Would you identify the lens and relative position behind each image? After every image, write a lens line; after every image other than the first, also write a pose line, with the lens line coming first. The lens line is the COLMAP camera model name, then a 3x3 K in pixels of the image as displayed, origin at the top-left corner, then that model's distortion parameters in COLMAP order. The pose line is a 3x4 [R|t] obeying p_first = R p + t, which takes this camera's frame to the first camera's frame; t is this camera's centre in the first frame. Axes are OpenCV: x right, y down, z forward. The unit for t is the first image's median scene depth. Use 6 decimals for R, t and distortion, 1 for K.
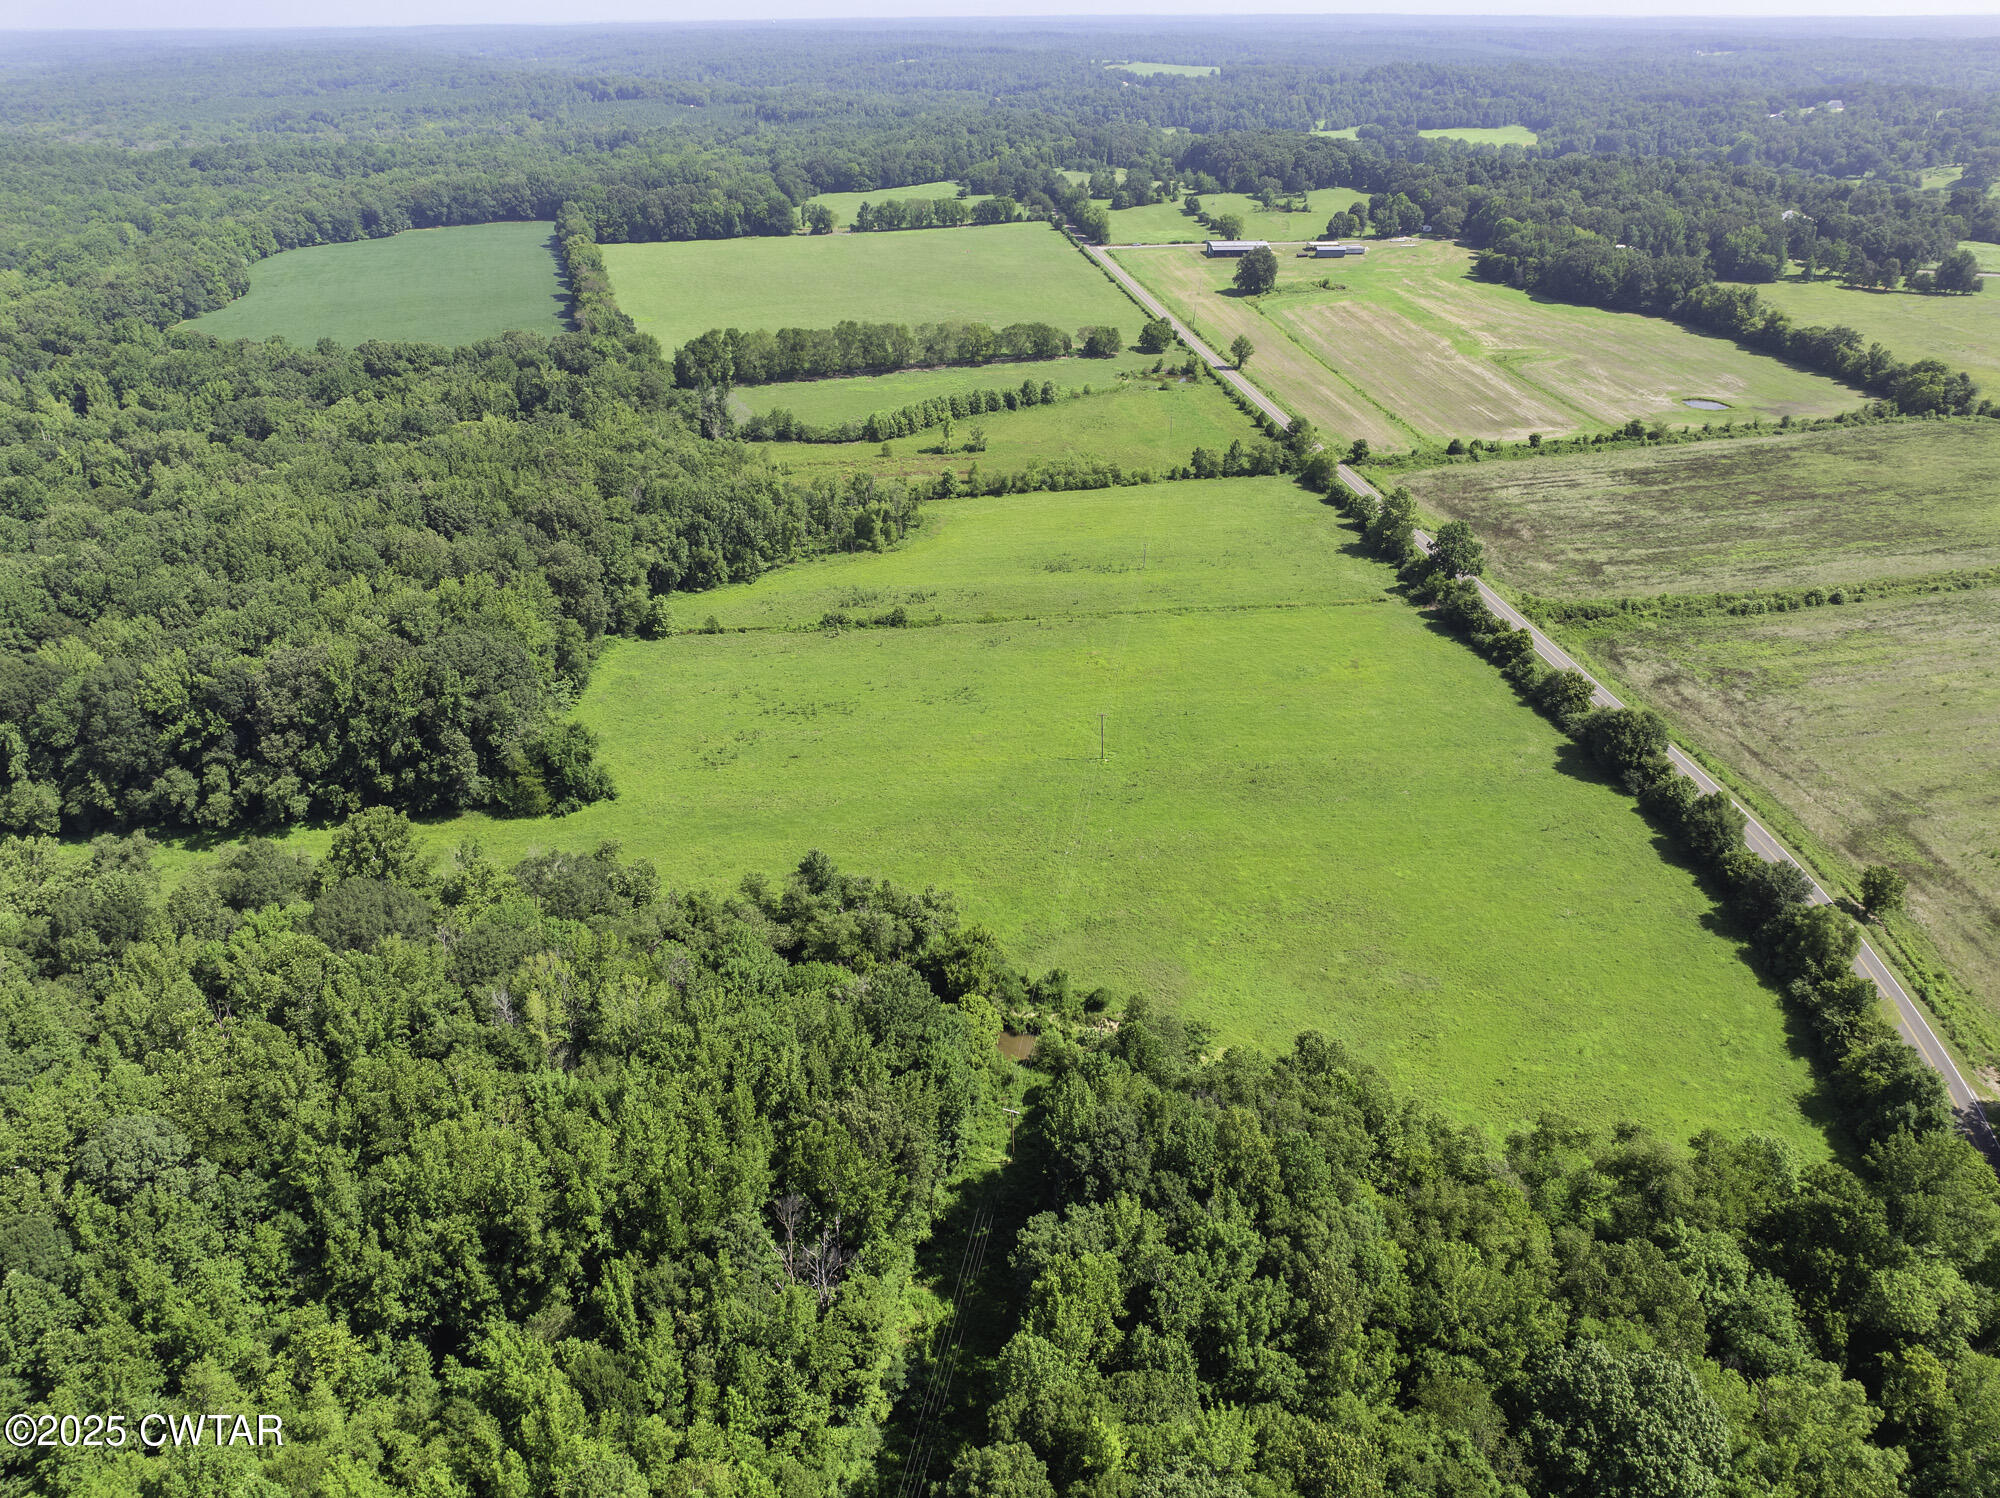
lens RADIAL K [[1400.1, 0, 1000.0], [0, 1400.1, 749.0], [0, 0, 1]] dist [-0.040819, -0.006021]
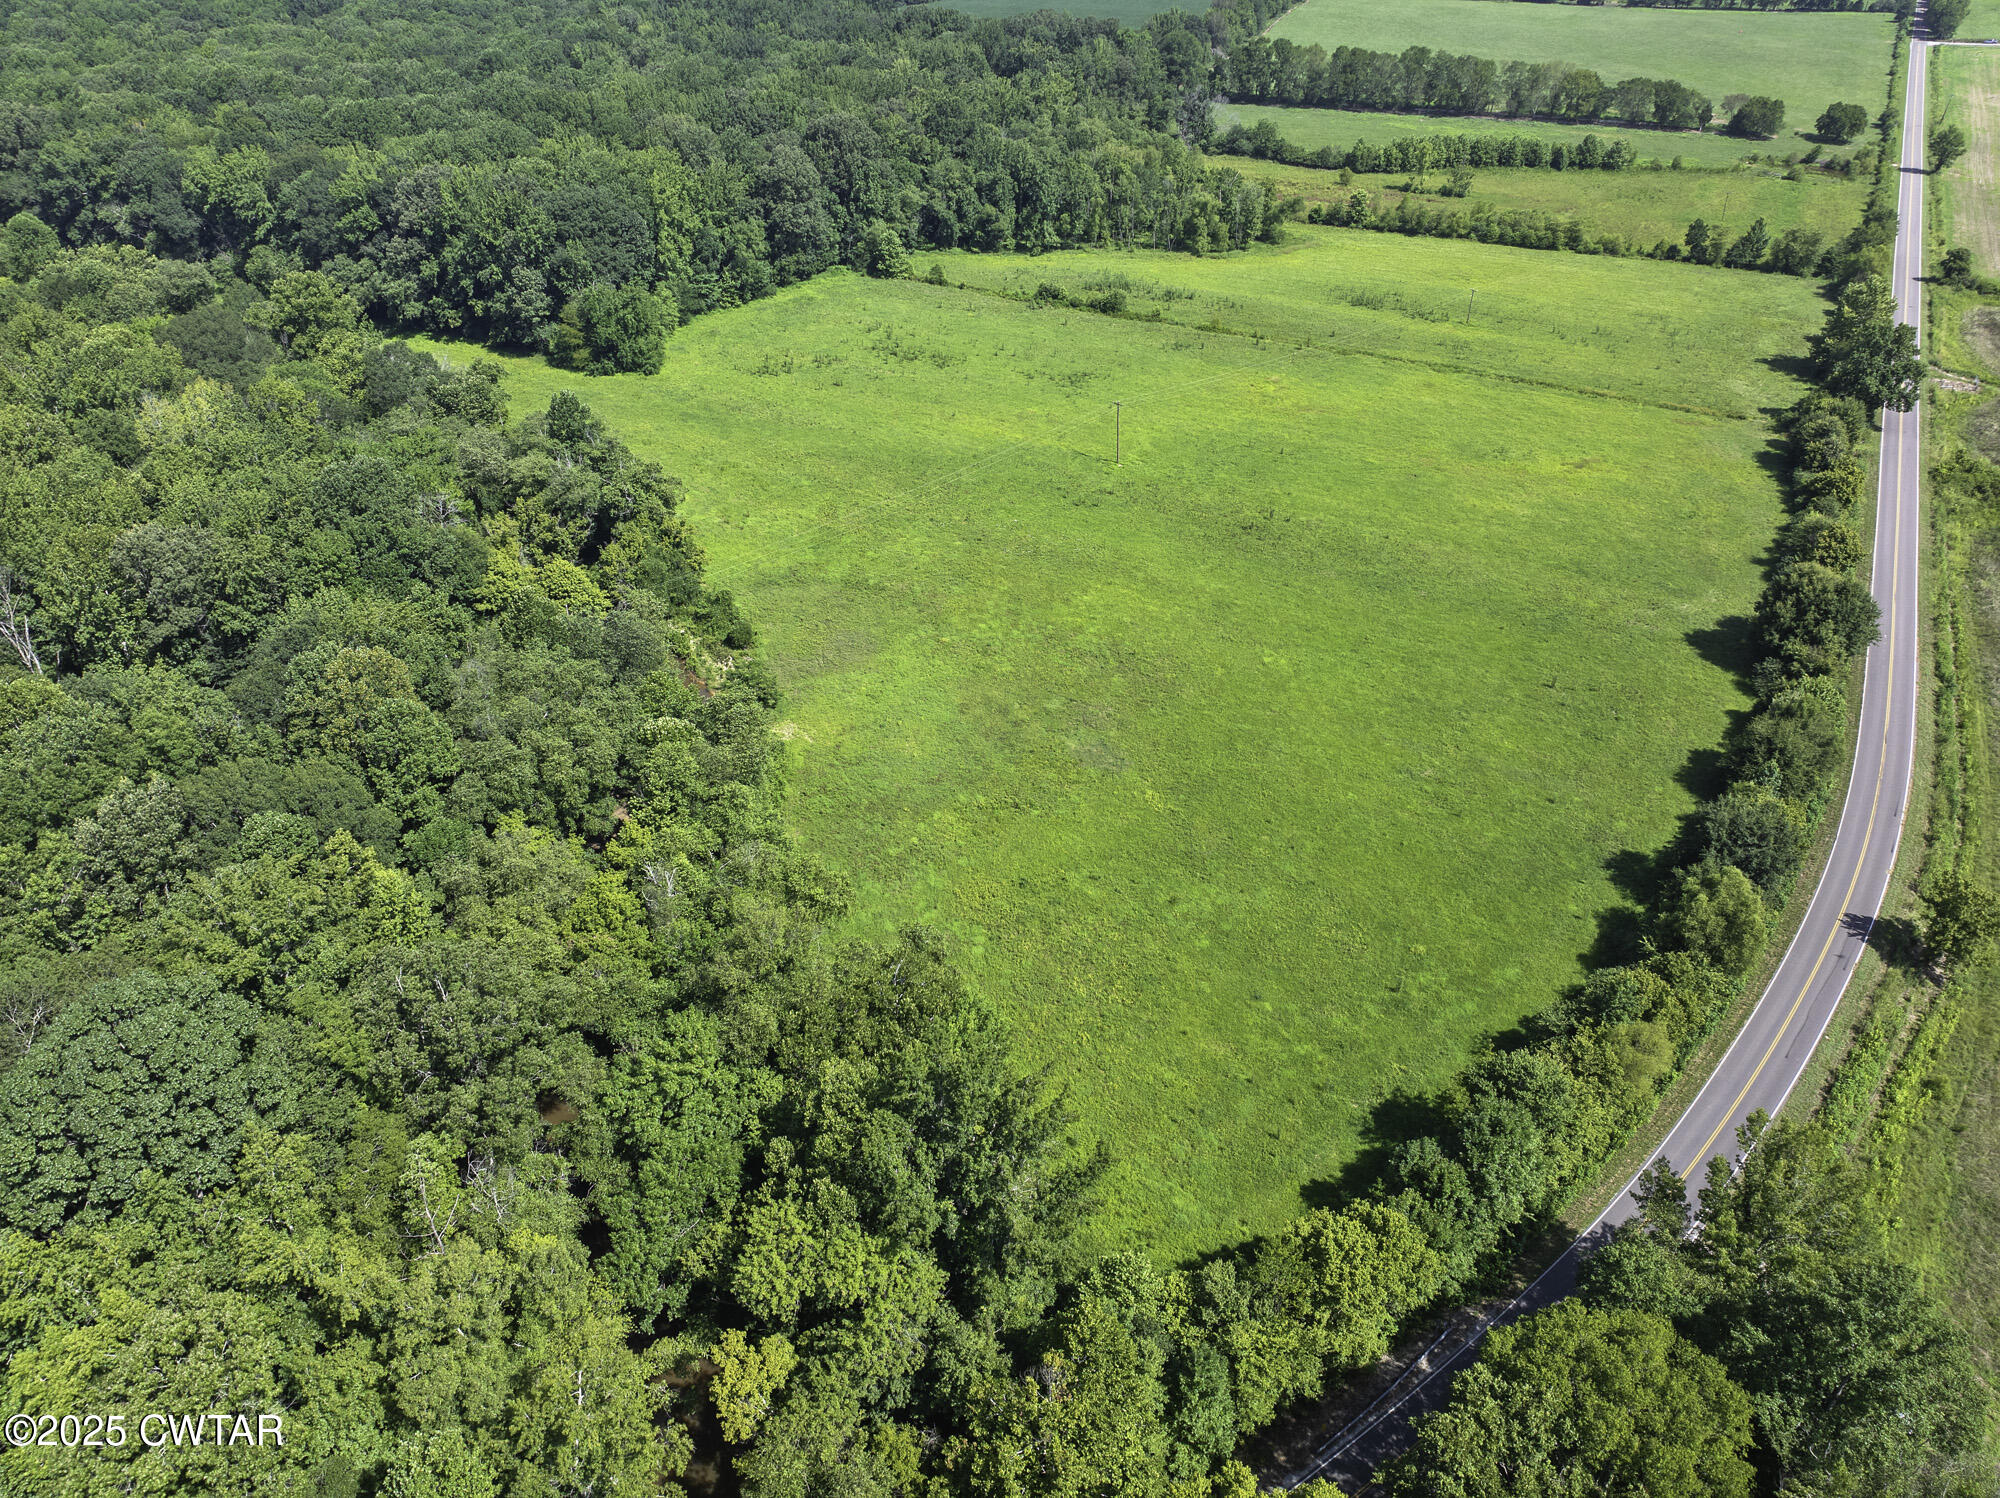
lens RADIAL K [[1404.1, 0, 1000.0], [0, 1404.1, 749.0], [0, 0, 1]] dist [-0.064250, 0.038487]
pose [[0.804057, 0.332470, -0.492907, 0.162953], [-0.280240, 0.943096, 0.178984, 0.012988], [0.524365, -0.005781, 0.851474, 0.096886]]
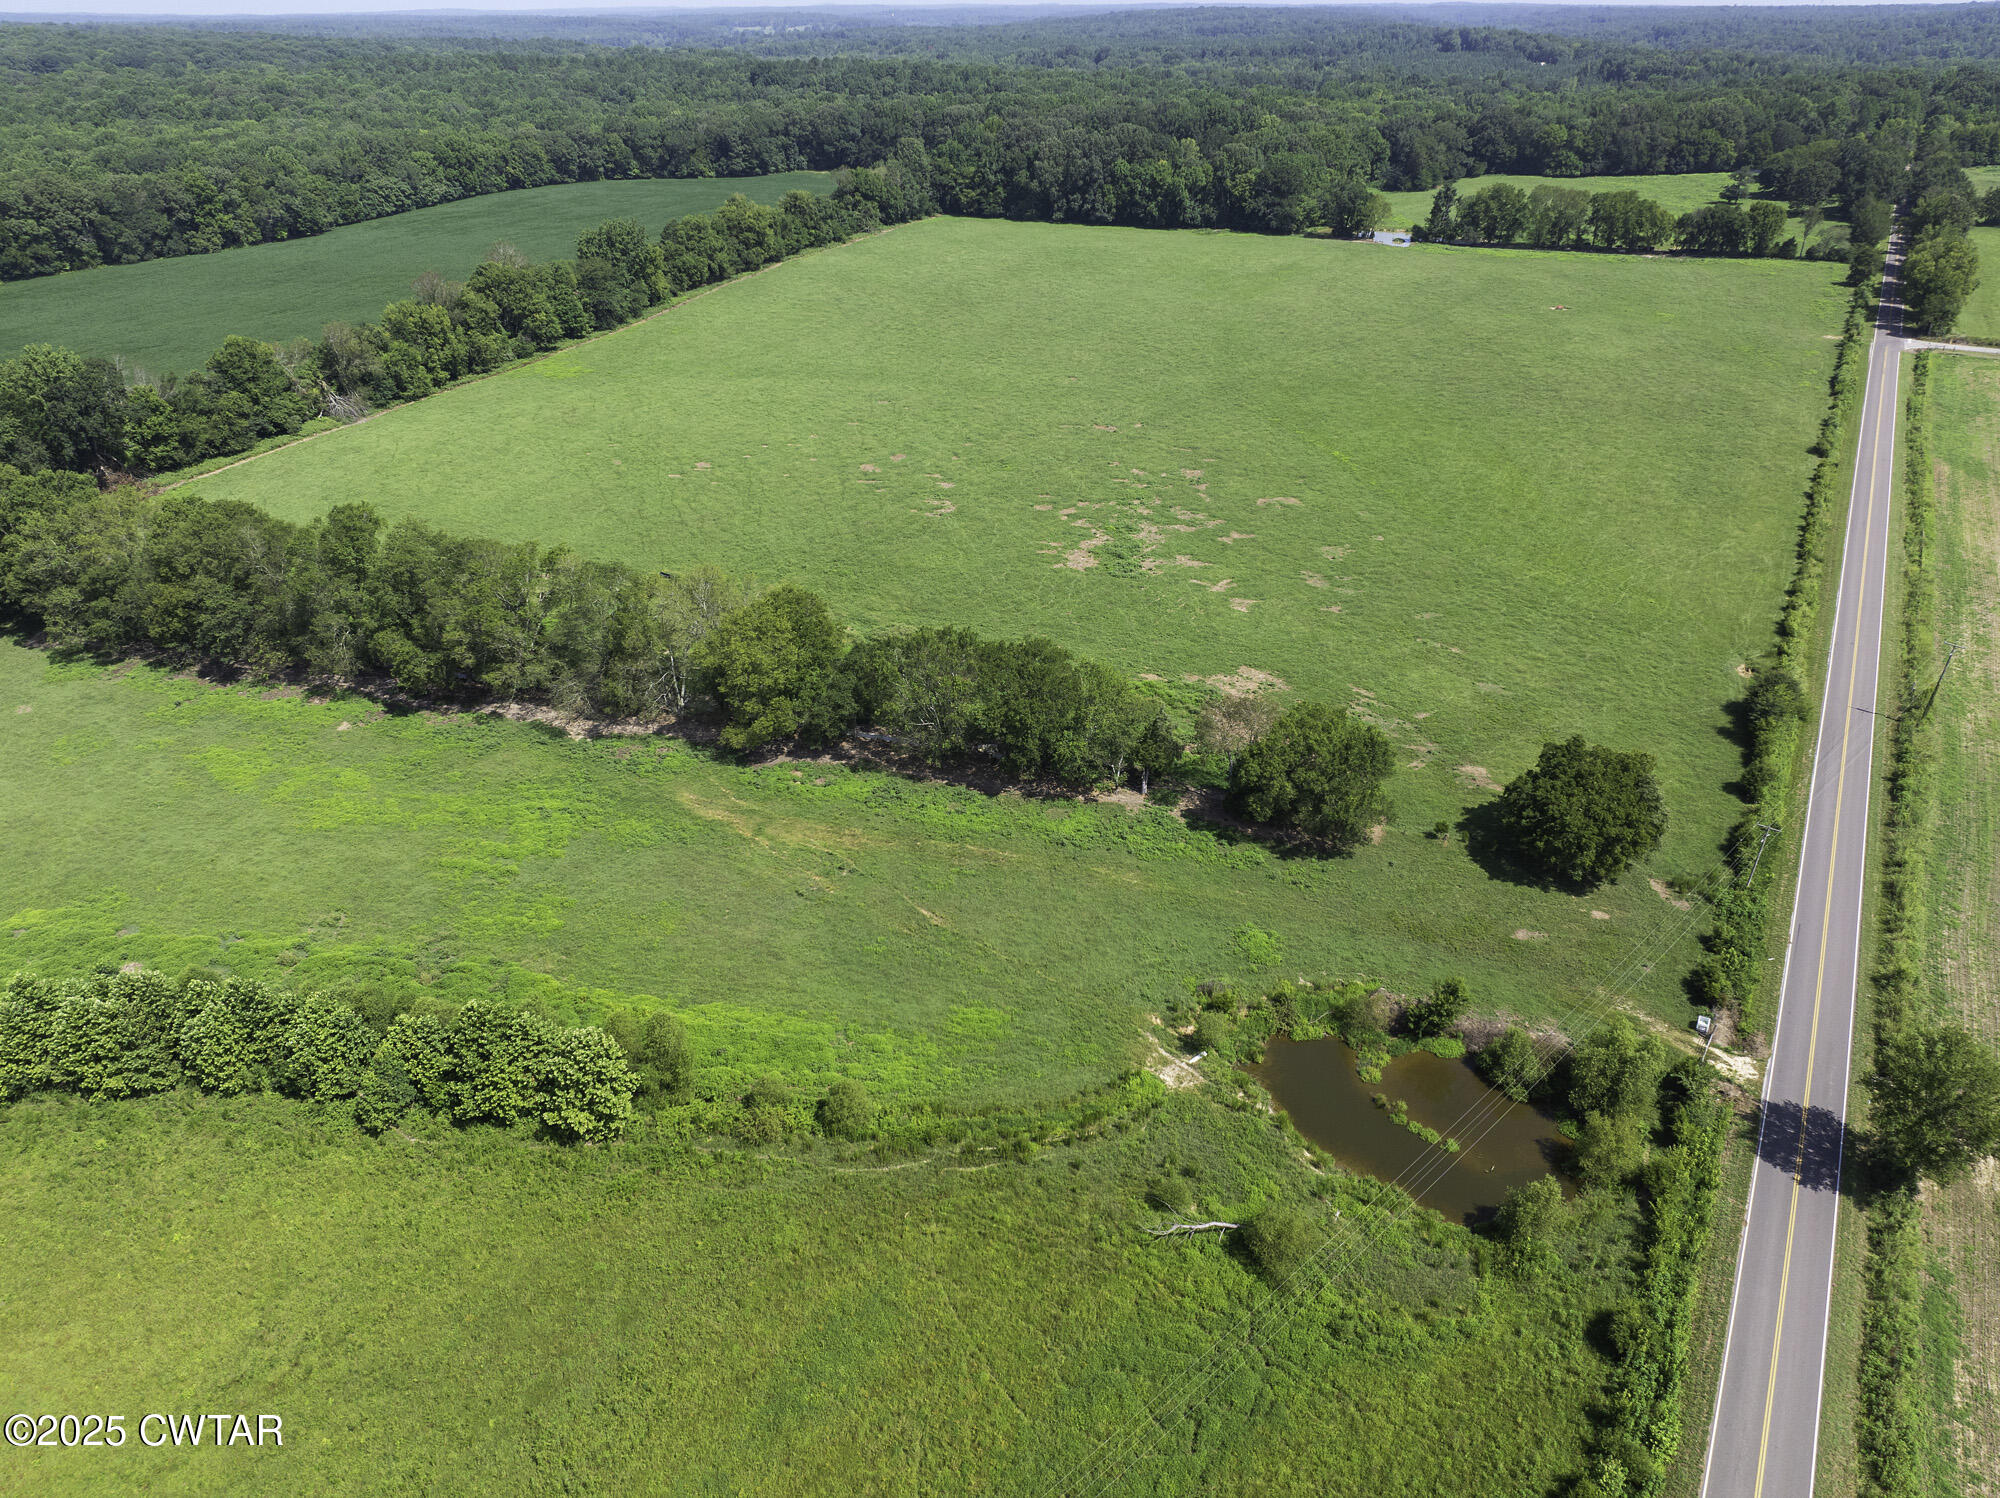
lens RADIAL K [[1404.1, 0, 1000.0], [0, 1404.1, 749.0], [0, 0, 1]] dist [-0.064250, 0.038487]
pose [[0.790505, 0.290764, -0.539034, 0.113072], [-0.287303, 0.953324, 0.092903, -0.218376], [0.540887, 0.081426, 0.837145, 0.560532]]
